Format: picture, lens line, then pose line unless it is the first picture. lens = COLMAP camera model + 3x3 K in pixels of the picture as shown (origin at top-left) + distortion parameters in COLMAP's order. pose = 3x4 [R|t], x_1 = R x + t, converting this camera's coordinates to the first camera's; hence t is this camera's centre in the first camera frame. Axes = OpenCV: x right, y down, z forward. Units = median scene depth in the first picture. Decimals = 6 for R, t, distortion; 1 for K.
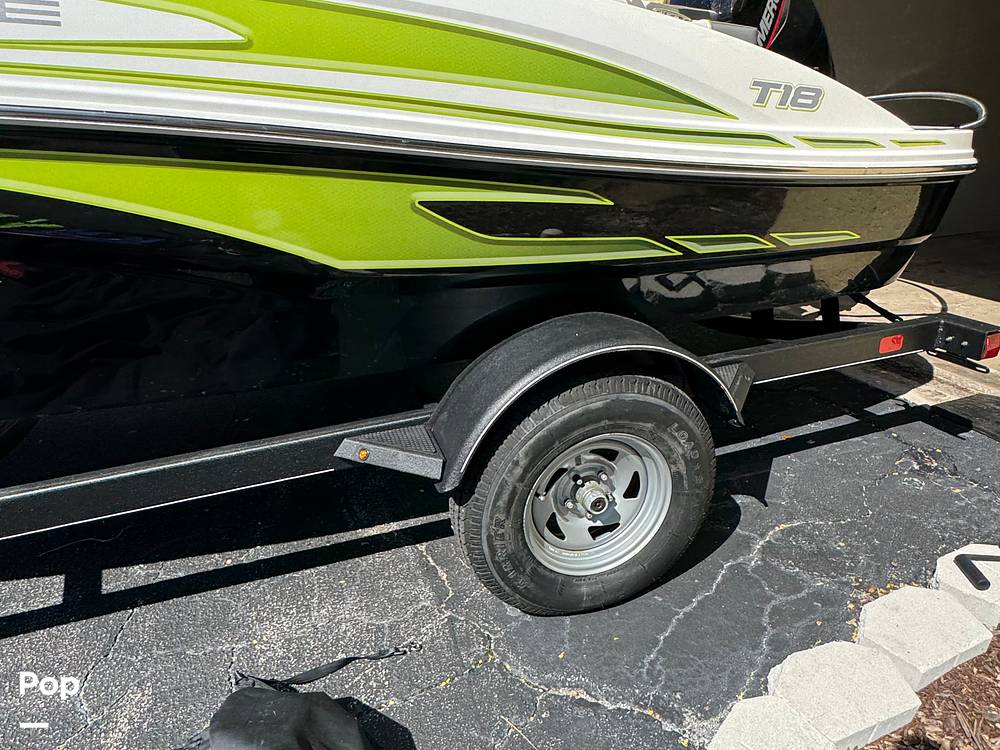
lens RADIAL K [[640.3, 0, 504.2], [0, 640.3, 370.5], [0, 0, 1]] dist [-0.007338, 0.003553]
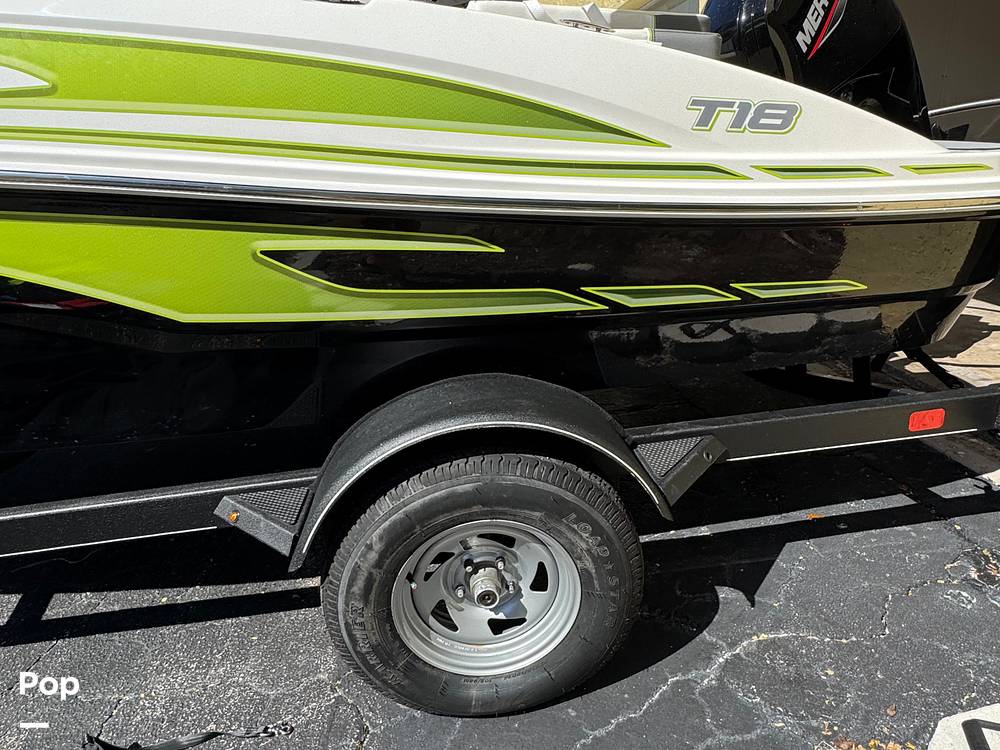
lens RADIAL K [[640.3, 0, 507.0], [0, 640.3, 373.5], [0, 0, 1]] dist [-0.007338, 0.003553]
pose [[0.977559, 0.048238, -0.205063, 0.325996], [-0.051023, 0.998663, -0.008315, -0.083208], [0.204387, 0.018591, 0.978714, 0.156686]]
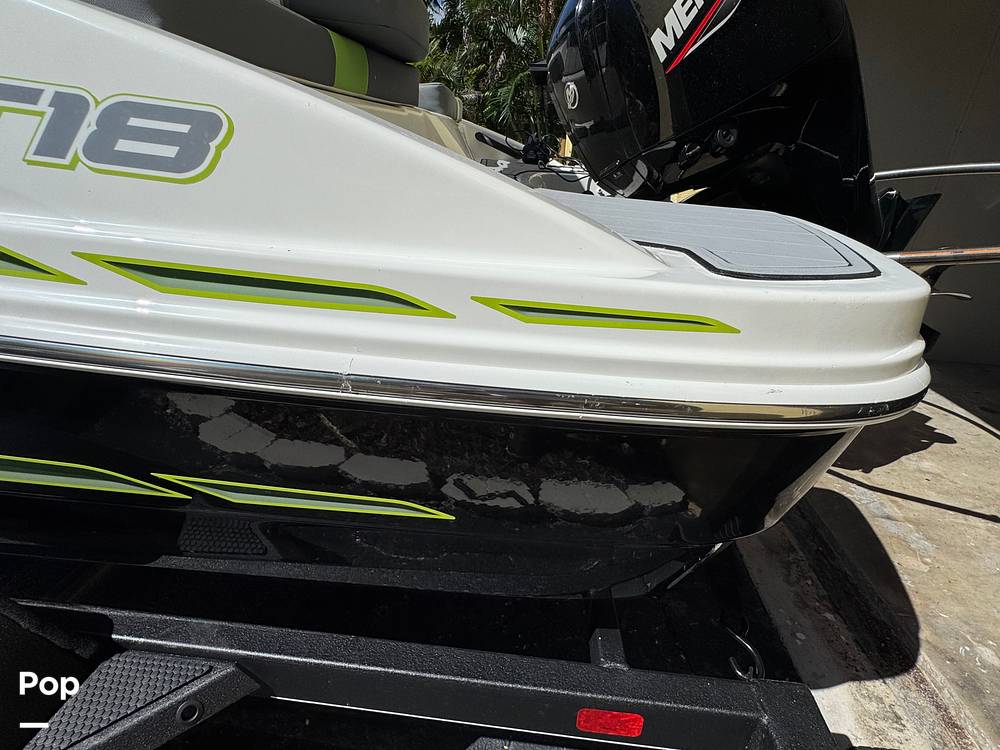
lens RADIAL K [[479.7, 0, 494.1], [0, 479.7, 374.1], [0, 0, 1]] dist [0.000188, -0.001917]
pose [[0.908548, 0.232072, -0.347396, 0.742719], [-0.212332, 0.972624, 0.094431, -0.368312], [0.359800, -0.012031, 0.932952, 0.829177]]
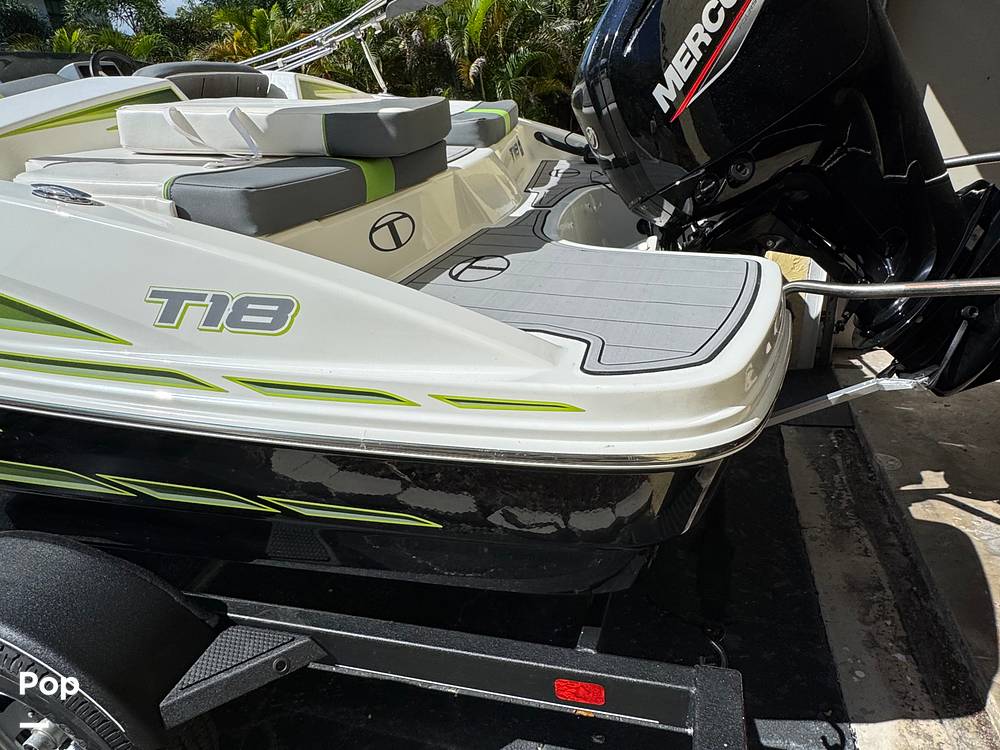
lens RADIAL K [[640.3, 0, 500.8], [0, 640.3, 372.3], [0, 0, 1]] dist [-0.007338, 0.003553]
pose [[0.833610, 0.203247, -0.513600, 0.983408], [-0.159736, 0.978815, 0.128083, -0.485334], [0.528752, -0.024730, 0.848416, 0.602054]]
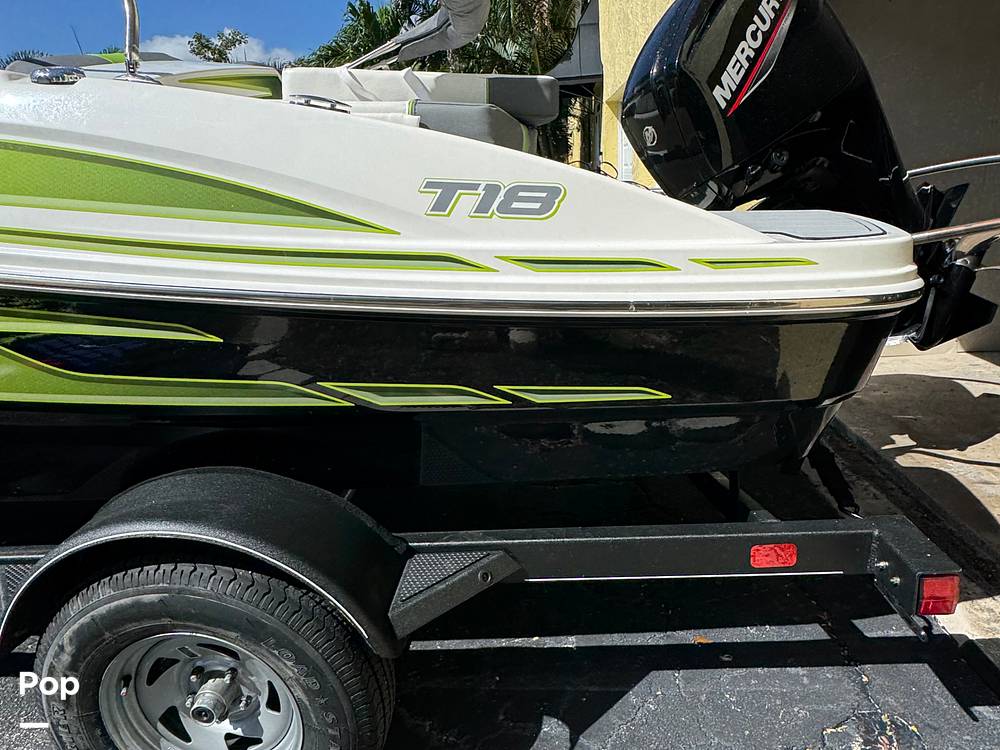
lens RADIAL K [[640.3, 0, 501.1], [0, 640.3, 372.7], [0, 0, 1]] dist [-0.007338, 0.003553]
pose [[0.929290, 0.093973, -0.357195, 0.706352], [-0.115696, 0.992483, -0.039889, -0.210574], [0.350762, 0.078395, 0.933178, 0.357992]]
